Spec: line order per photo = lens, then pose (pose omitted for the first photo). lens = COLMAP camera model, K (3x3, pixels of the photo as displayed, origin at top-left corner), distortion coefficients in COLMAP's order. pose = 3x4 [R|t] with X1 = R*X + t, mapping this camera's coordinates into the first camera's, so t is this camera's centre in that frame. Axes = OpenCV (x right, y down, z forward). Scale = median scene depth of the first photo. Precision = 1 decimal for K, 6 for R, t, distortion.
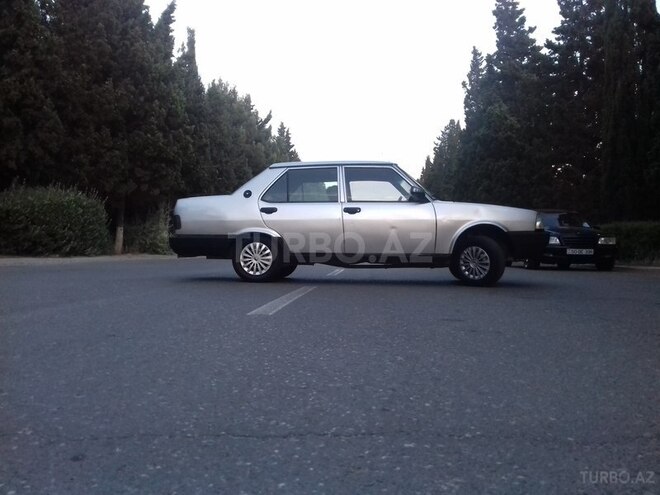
lens RADIAL K [[554.6, 0, 330.0], [0, 554.6, 247.5], [0, 0, 1]] dist [-0.001842, -0.017168]
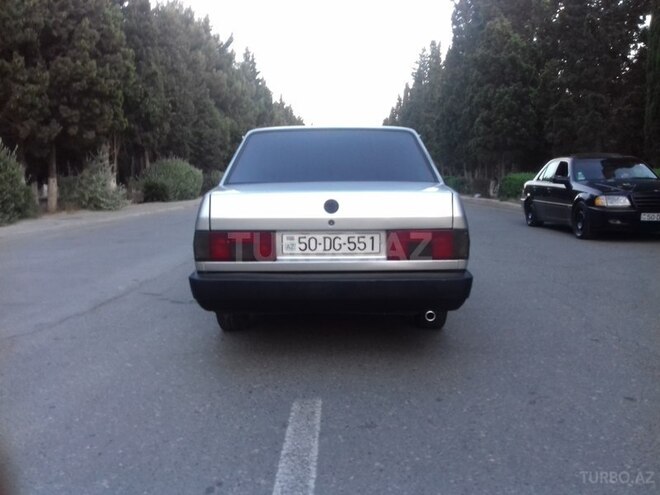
lens RADIAL K [[554.6, 0, 330.0], [0, 554.6, 247.5], [0, 0, 1]] dist [-0.001842, -0.017168]
pose [[0.998399, -0.031907, 0.046698, -0.006542], [0.025800, 0.991697, 0.125980, -0.023897], [-0.050330, -0.124574, 0.990933, 0.128478]]
